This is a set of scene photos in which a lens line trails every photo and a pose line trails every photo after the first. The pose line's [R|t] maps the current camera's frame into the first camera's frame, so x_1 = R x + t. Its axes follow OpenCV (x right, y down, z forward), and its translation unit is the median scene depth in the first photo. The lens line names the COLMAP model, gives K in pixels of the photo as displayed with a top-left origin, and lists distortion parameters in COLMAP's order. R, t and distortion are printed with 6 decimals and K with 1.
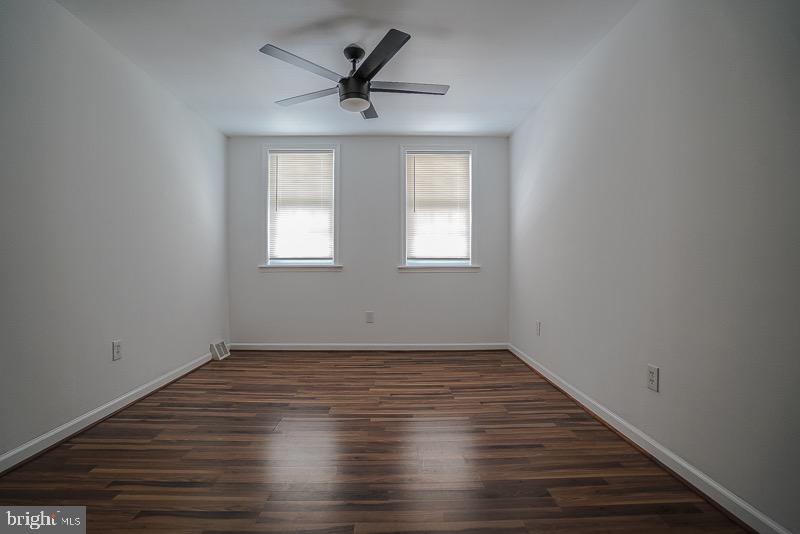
lens RADIAL K [[388.6, 0, 401.9], [0, 388.6, 266.7], [0, 0, 1]] dist [-0.067207, 0.029684]
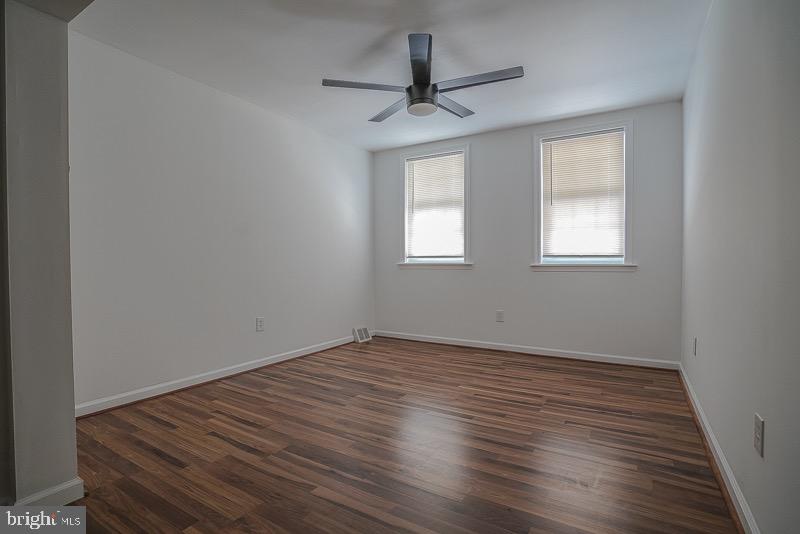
lens RADIAL K [[388.6, 0, 401.9], [0, 388.6, 266.7], [0, 0, 1]] dist [-0.067207, 0.029684]
pose [[0.841464, 0.008200, -0.540251, 0.309878], [-0.004455, 0.999956, 0.008238, -0.002046], [0.540295, -0.004525, 0.841463, 0.067191]]
